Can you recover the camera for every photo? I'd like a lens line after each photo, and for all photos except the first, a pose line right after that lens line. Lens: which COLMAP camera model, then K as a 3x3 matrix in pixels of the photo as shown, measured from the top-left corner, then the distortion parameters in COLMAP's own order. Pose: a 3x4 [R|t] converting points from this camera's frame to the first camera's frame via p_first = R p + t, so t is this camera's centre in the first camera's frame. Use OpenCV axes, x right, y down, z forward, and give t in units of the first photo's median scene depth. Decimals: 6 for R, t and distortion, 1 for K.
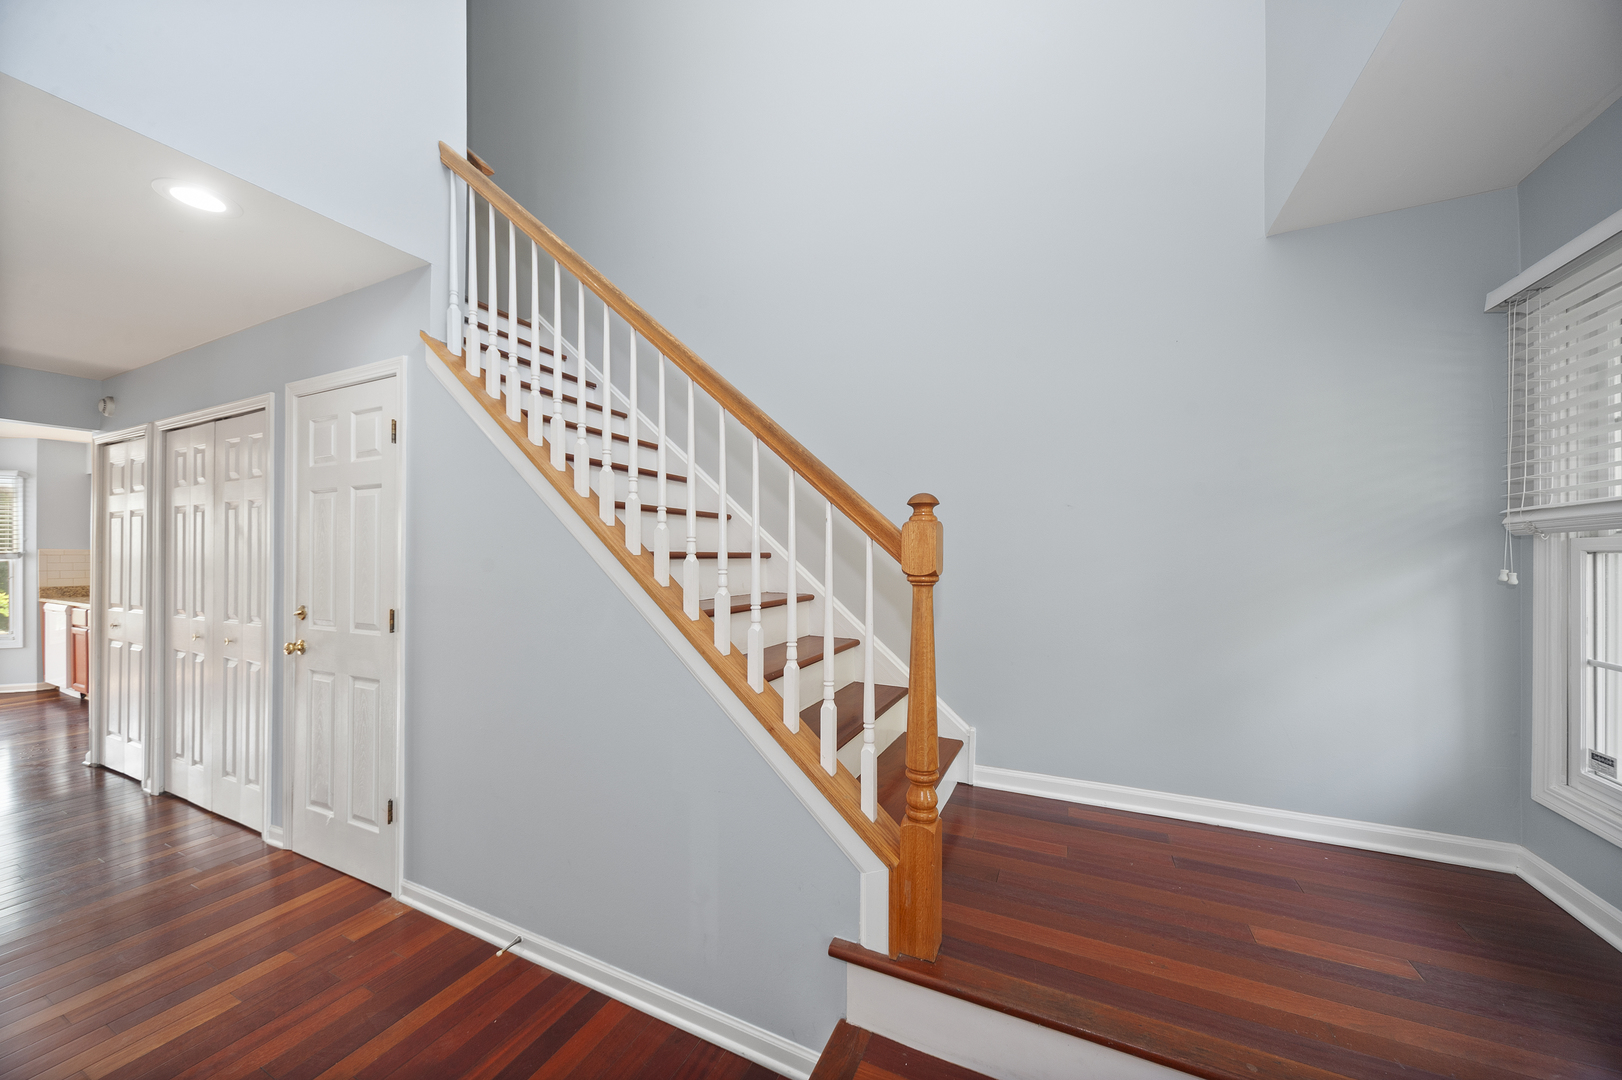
lens RADIAL K [[565.0, 0, 810.2], [0, 565.0, 545.2], [0, 0, 1]] dist [0.011760, -0.000299]
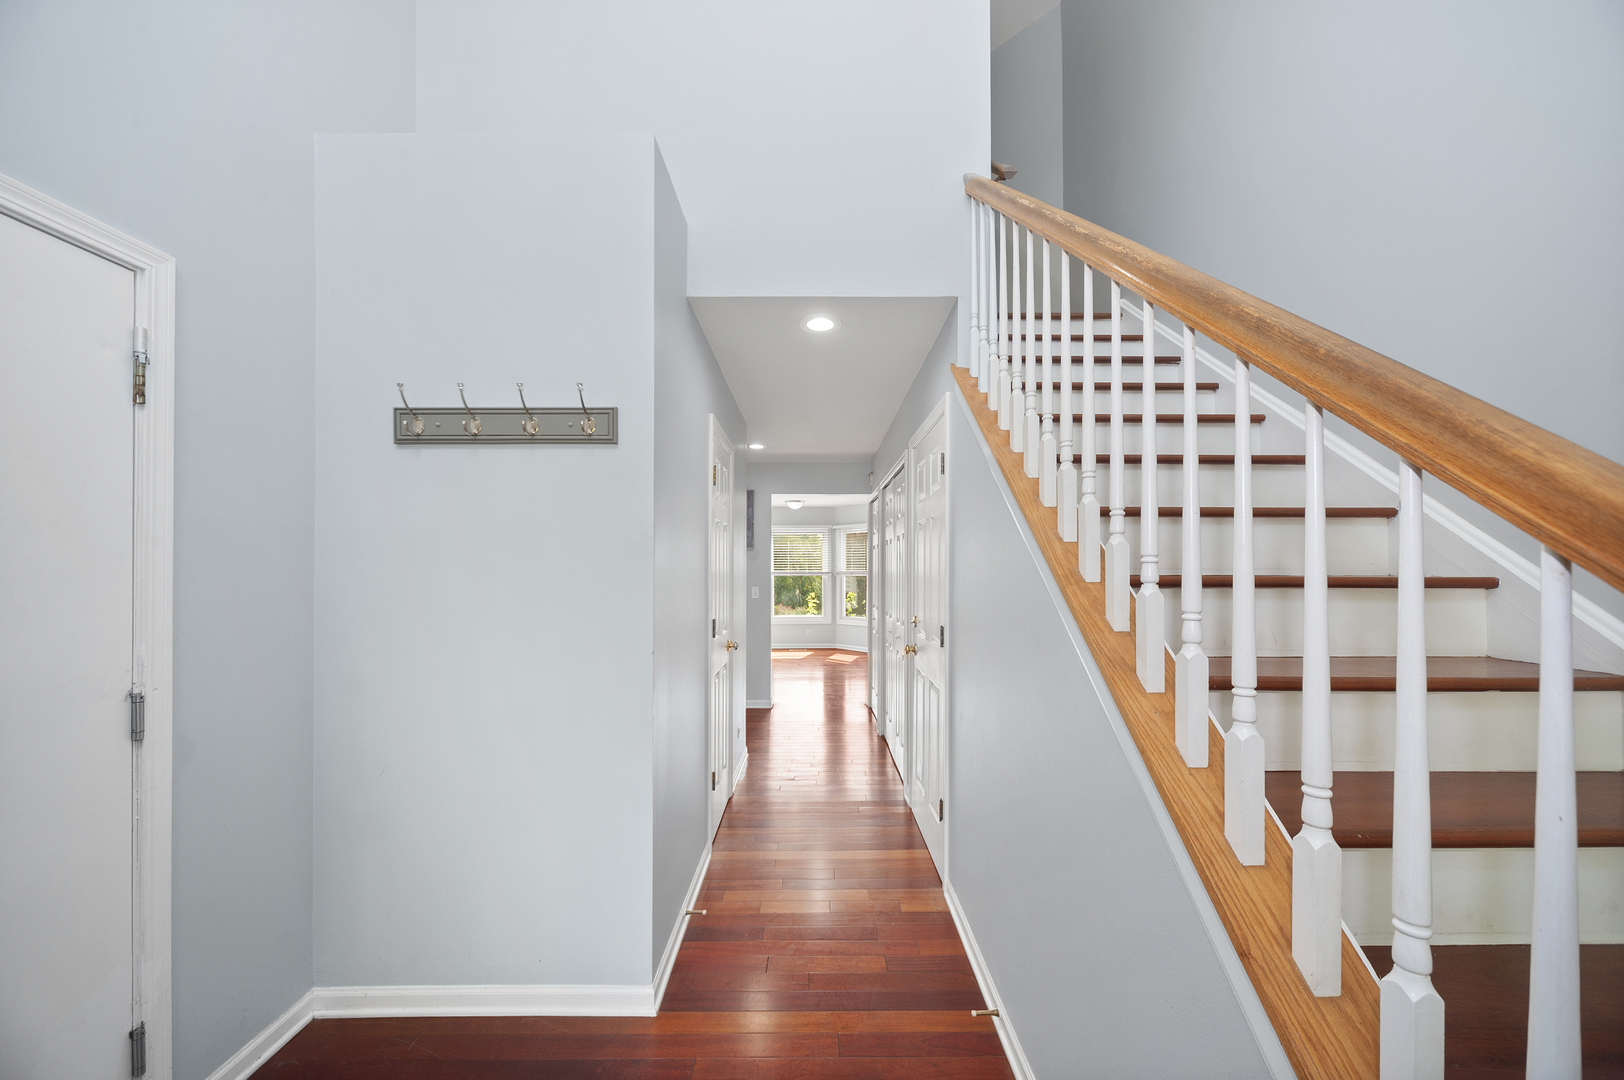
lens RADIAL K [[565.7, 0, 812.8], [0, 565.7, 556.3], [0, 0, 1]] dist [0.011760, -0.000299]
pose [[0.429381, -0.020126, -0.902899, 0.130816], [0.007333, 0.999796, -0.018798, -0.000835], [0.903094, 0.001450, 0.429441, 0.265244]]
